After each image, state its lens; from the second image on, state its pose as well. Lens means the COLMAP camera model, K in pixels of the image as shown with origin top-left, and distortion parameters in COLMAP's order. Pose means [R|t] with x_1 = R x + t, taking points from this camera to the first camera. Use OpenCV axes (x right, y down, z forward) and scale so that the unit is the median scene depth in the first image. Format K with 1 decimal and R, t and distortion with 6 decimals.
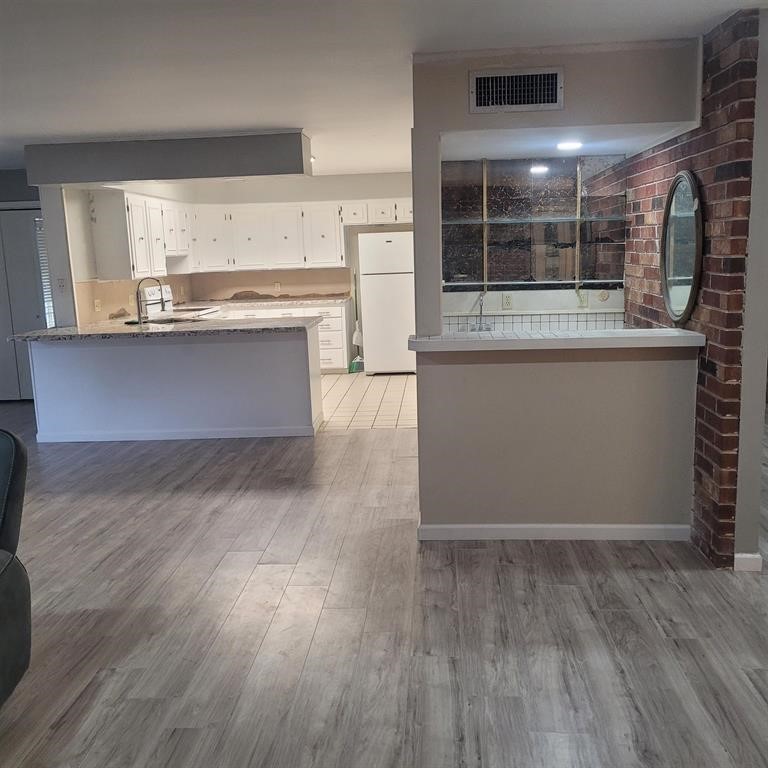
lens RADIAL K [[786.8, 0, 385.5], [0, 786.8, 385.6], [0, 0, 1]] dist [0.042482, -0.003376]
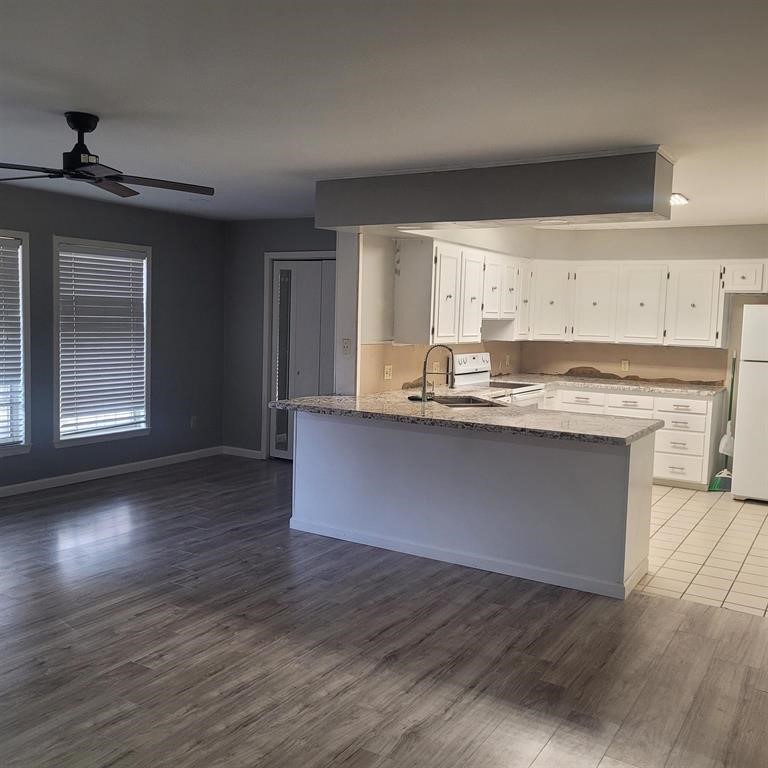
lens RADIAL K [[786.8, 0, 385.5], [0, 786.8, 385.6], [0, 0, 1]] dist [0.042482, -0.003376]
pose [[0.887266, 0.103294, -0.449543, 0.010756], [-0.137472, 0.989530, -0.043960, -0.050039], [0.440295, 0.100804, 0.892177, 0.254317]]
